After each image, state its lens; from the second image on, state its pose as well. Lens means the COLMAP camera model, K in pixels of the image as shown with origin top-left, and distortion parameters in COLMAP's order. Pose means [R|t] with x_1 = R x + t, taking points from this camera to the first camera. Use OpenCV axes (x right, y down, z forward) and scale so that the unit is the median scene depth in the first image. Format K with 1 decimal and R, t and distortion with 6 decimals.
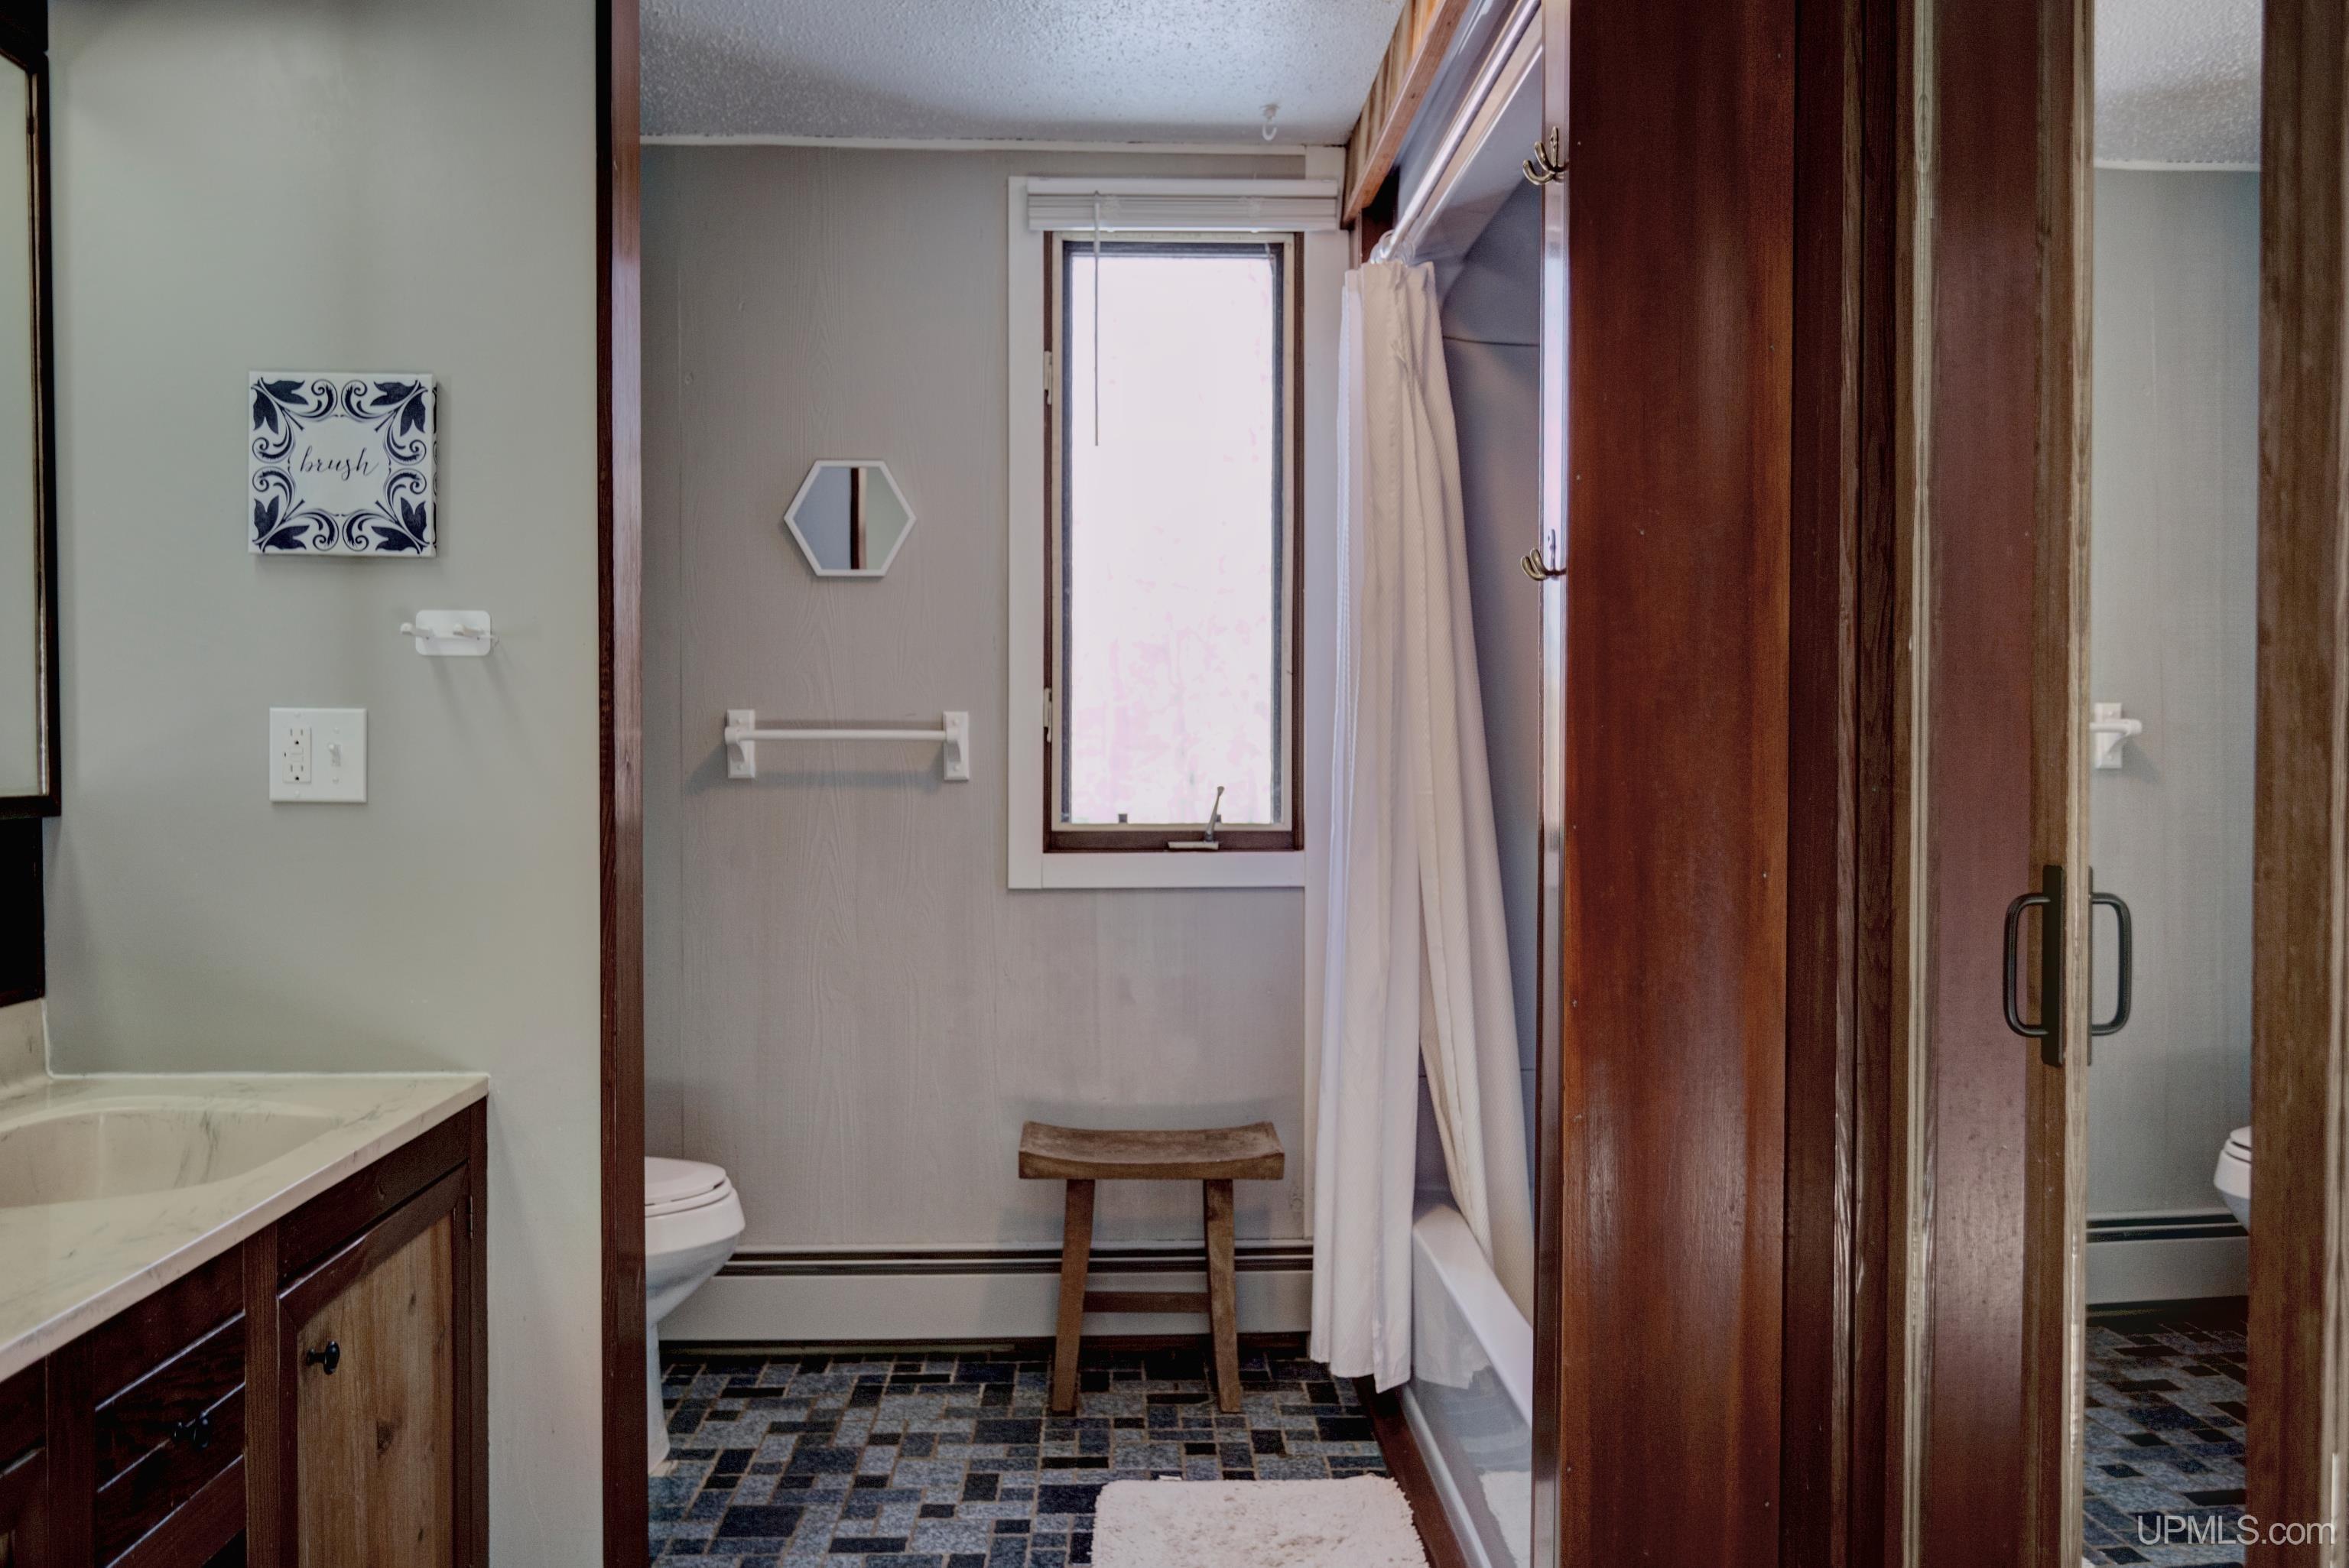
lens RADIAL K [[1815.4, 0, 1165.7], [0, 1815.4, 784.0], [0, 0, 1]] dist [-0.028861, 0.033175]
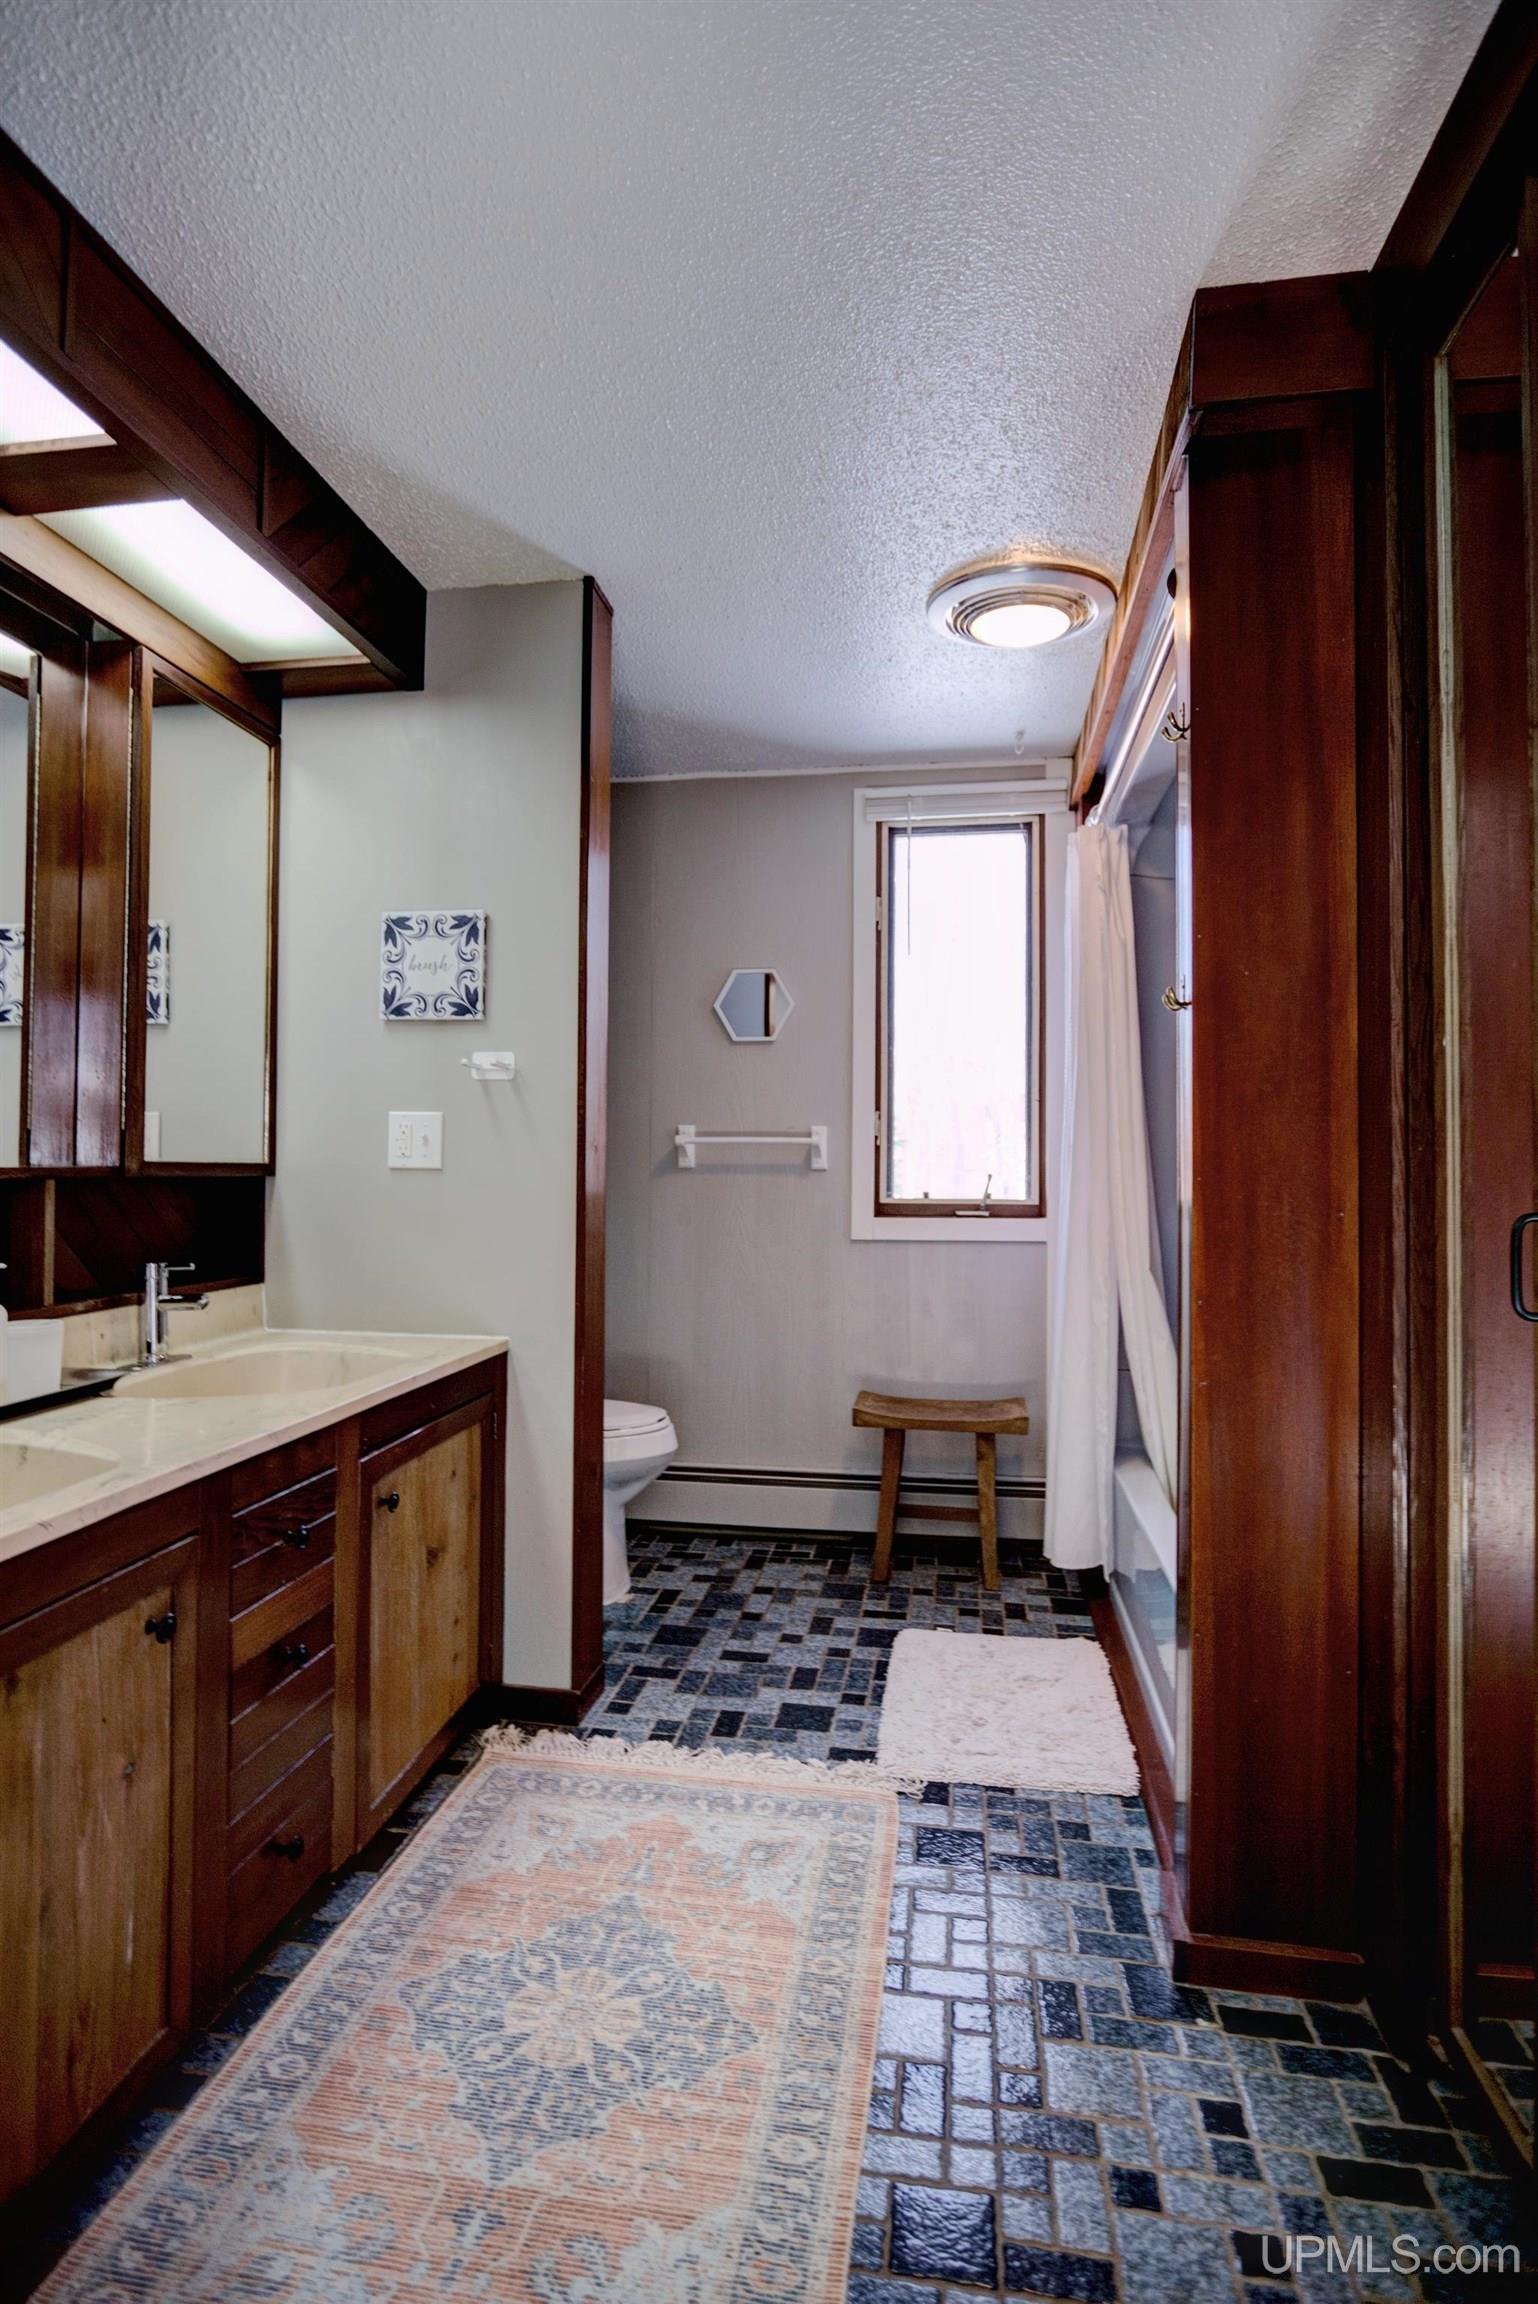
lens RADIAL K [[1140.7, 0, 758.7], [0, 1140.7, 1136.6], [0, 0, 1]] dist [-0.033345, 0.014223]
pose [[0.981434, 0.001335, -0.191797, 0.031541], [-0.010008, 0.998970, -0.044260, 0.018676], [0.191541, 0.045358, 0.980436, 0.029881]]
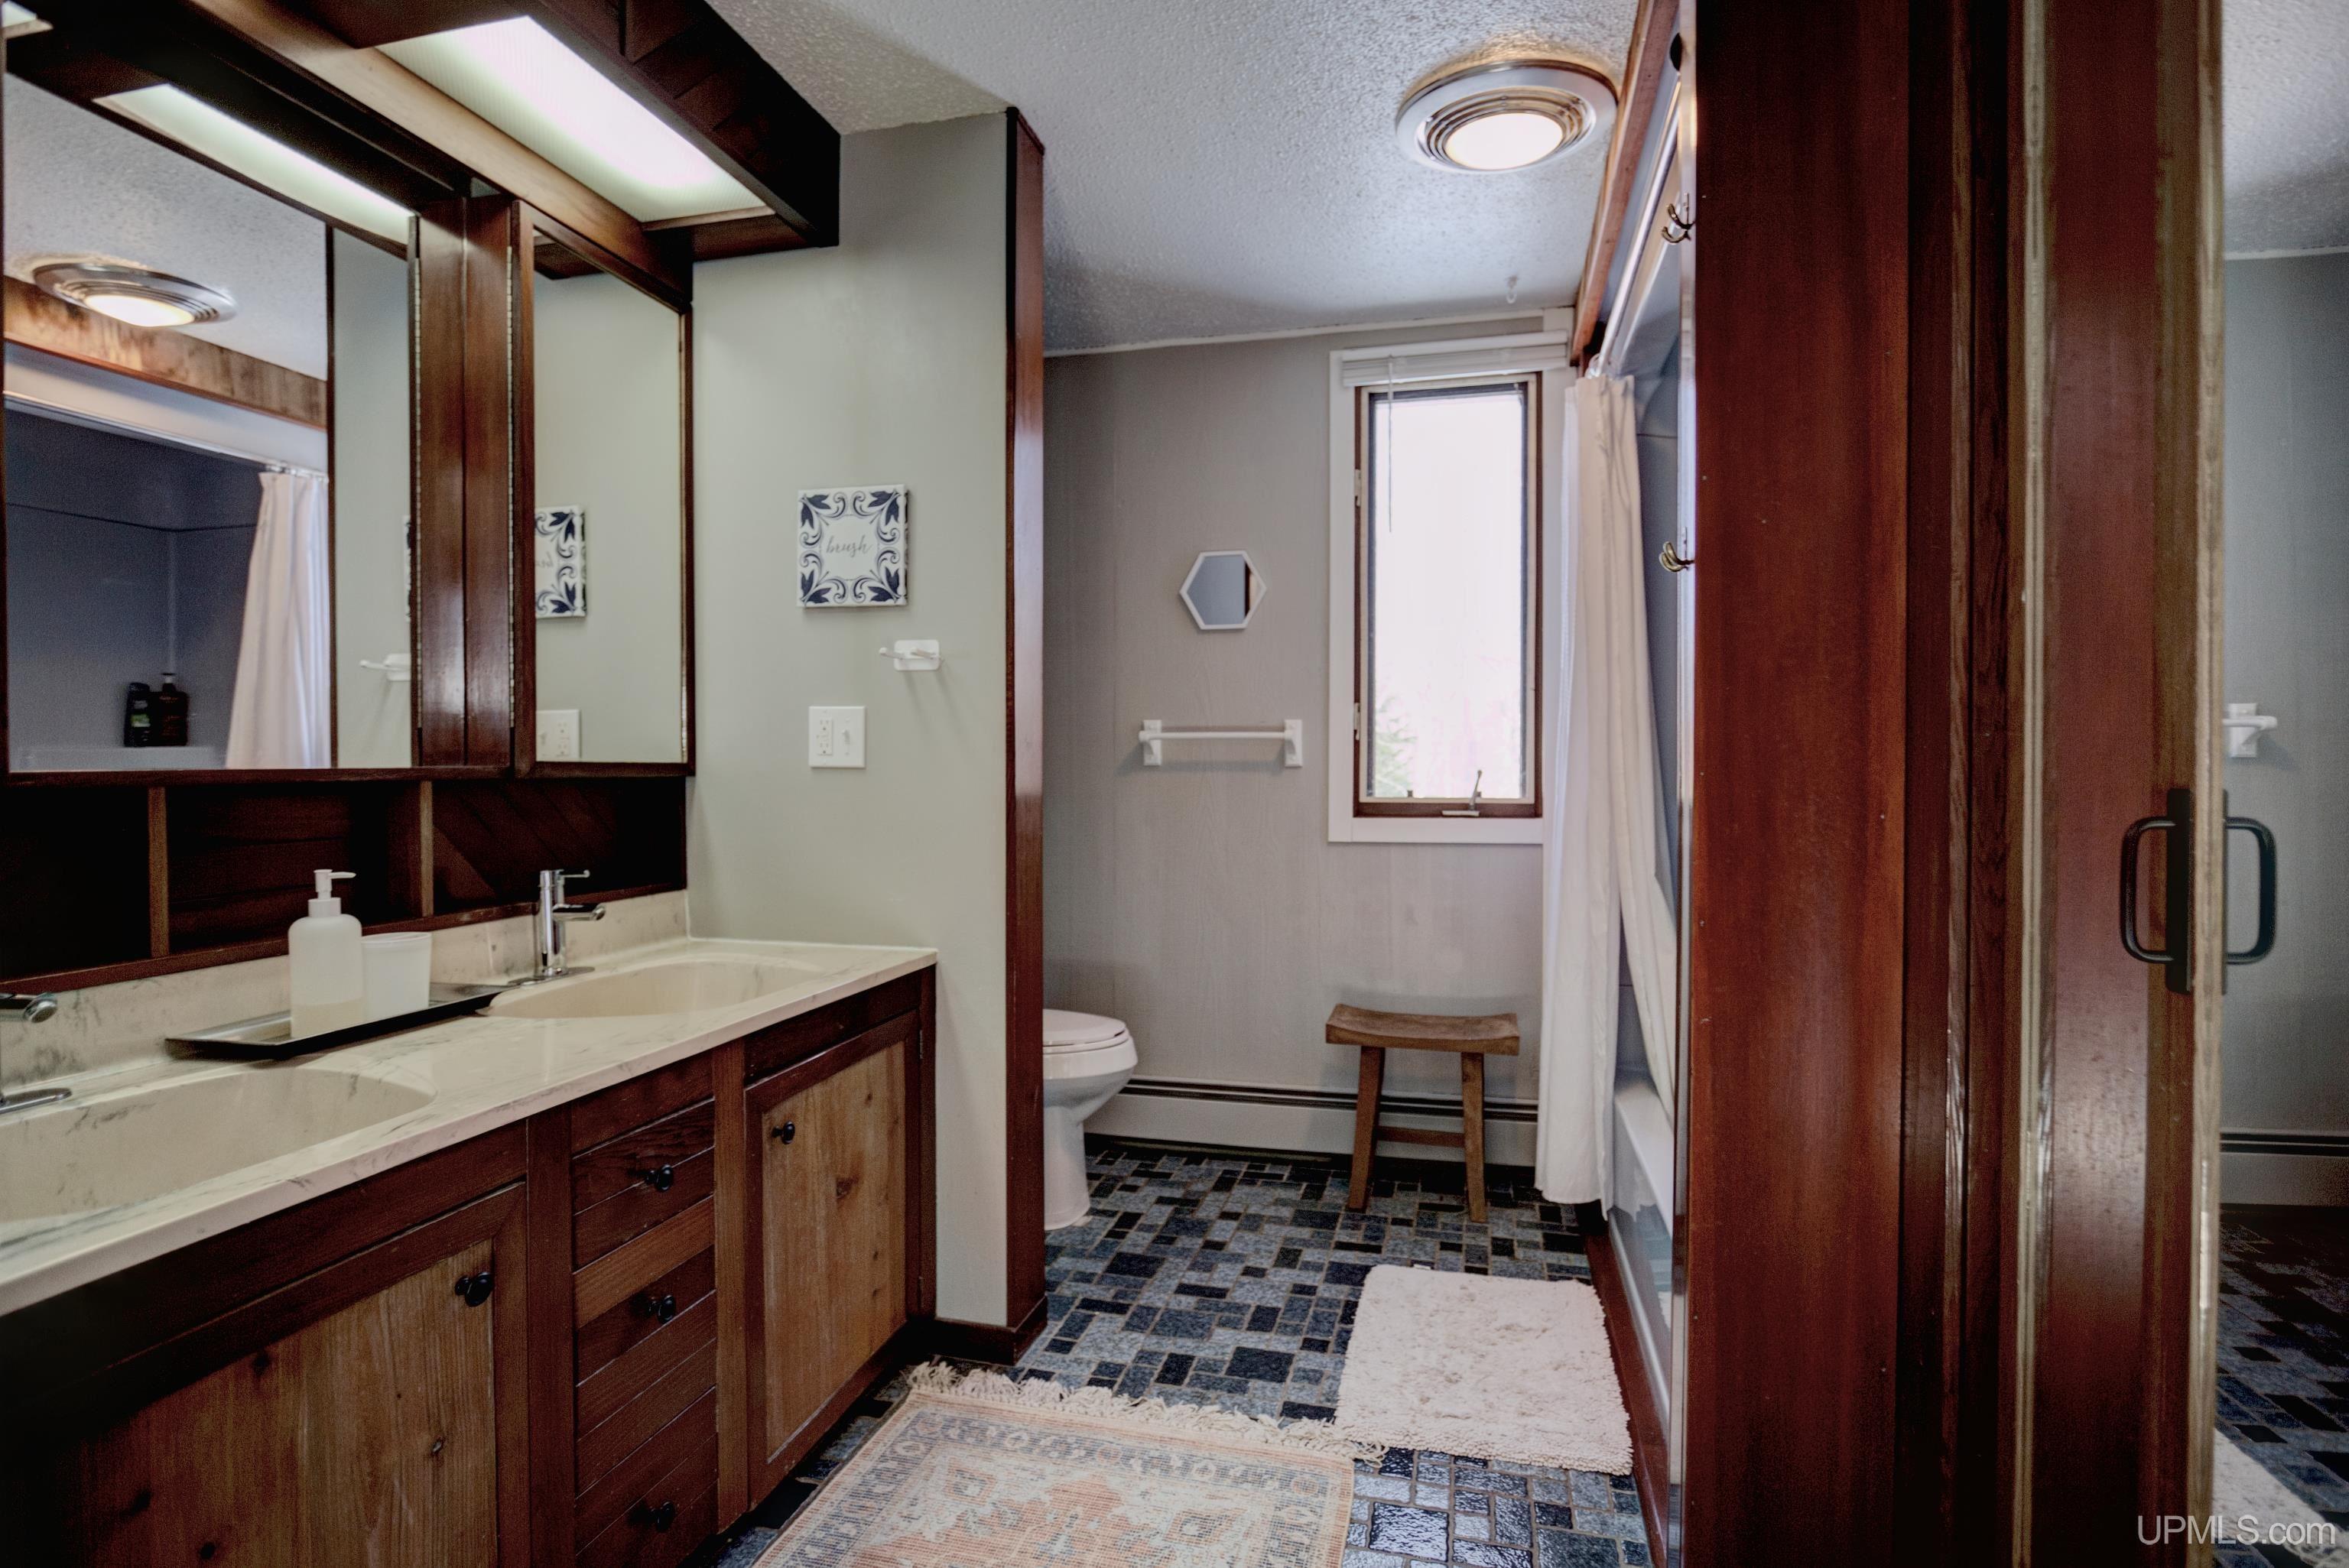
lens RADIAL K [[1162.9, 0, 1159.6], [0, 1162.9, 776.0], [0, 0, 1]] dist [-0.033345, 0.014223]
pose [[0.961868, 0.003479, -0.273491, 0.051138], [-0.005824, 0.999953, -0.007761, 0.018449], [0.273451, 0.009058, 0.961843, 0.100277]]
